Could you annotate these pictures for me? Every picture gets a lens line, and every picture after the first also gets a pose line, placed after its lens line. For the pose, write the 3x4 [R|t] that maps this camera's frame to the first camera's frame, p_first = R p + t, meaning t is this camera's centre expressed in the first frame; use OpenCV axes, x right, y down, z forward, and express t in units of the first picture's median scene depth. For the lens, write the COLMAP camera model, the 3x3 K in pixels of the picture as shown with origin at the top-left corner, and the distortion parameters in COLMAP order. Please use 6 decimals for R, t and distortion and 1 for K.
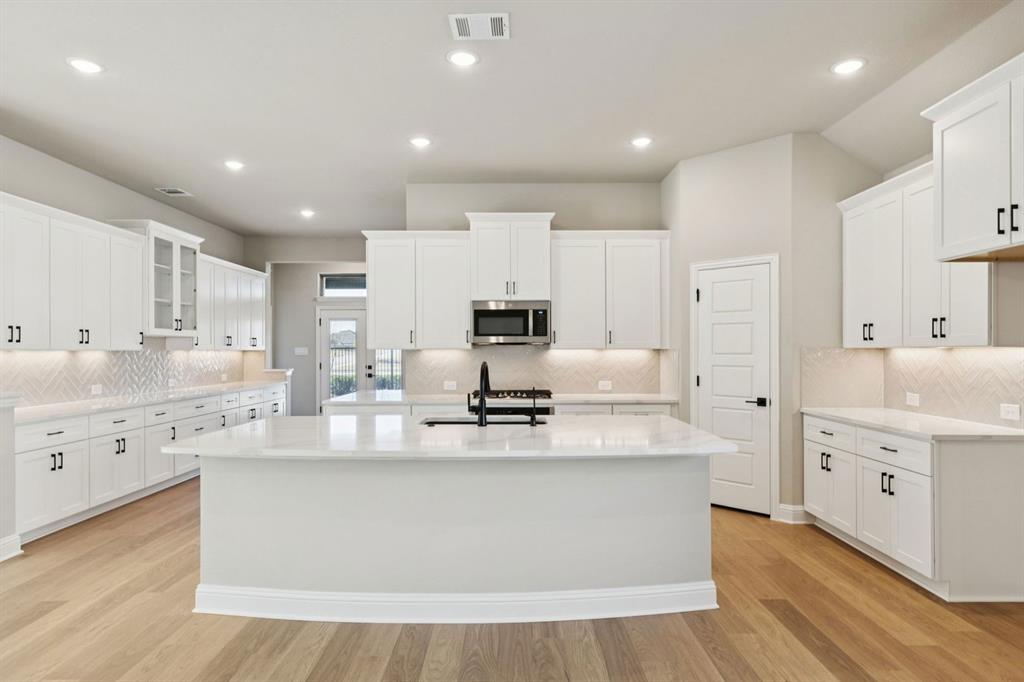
lens RADIAL K [[584.6, 0, 514.6], [0, 584.6, 346.8], [0, 0, 1]] dist [0.007137, 0.000431]
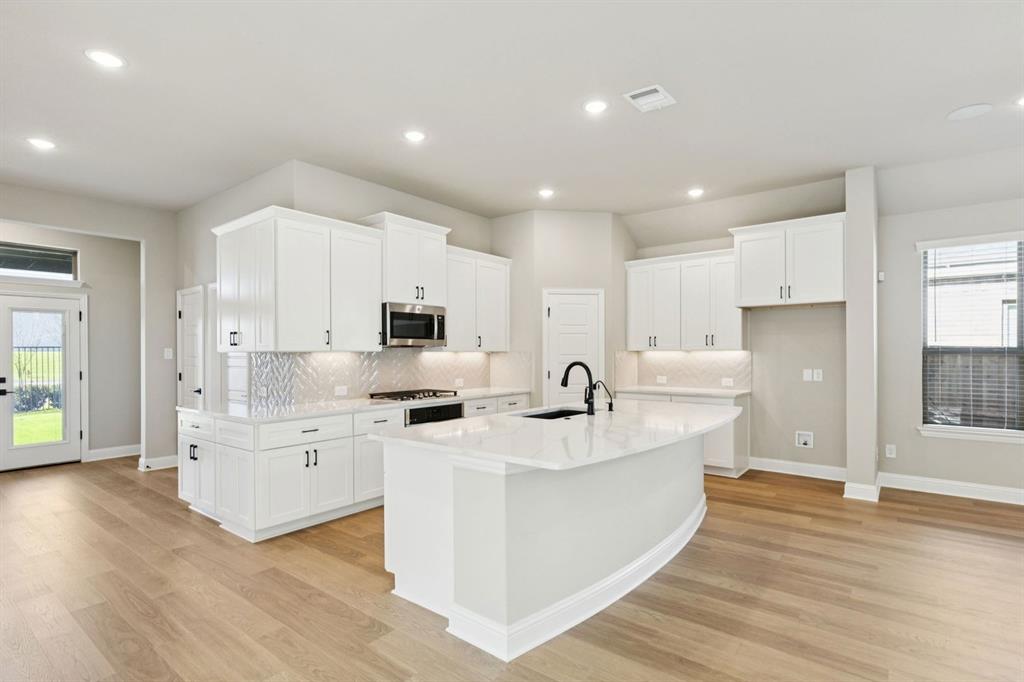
lens RADIAL K [[515.0, 0, 516.8], [0, 515.0, 346.5], [0, 0, 1]] dist [0.005855, -0.000357]
pose [[0.616645, 0.008865, 0.787192, -0.677235], [-0.001390, 0.999947, -0.010172, 0.004607], [-0.787240, 0.005179, 0.616625, 0.318499]]
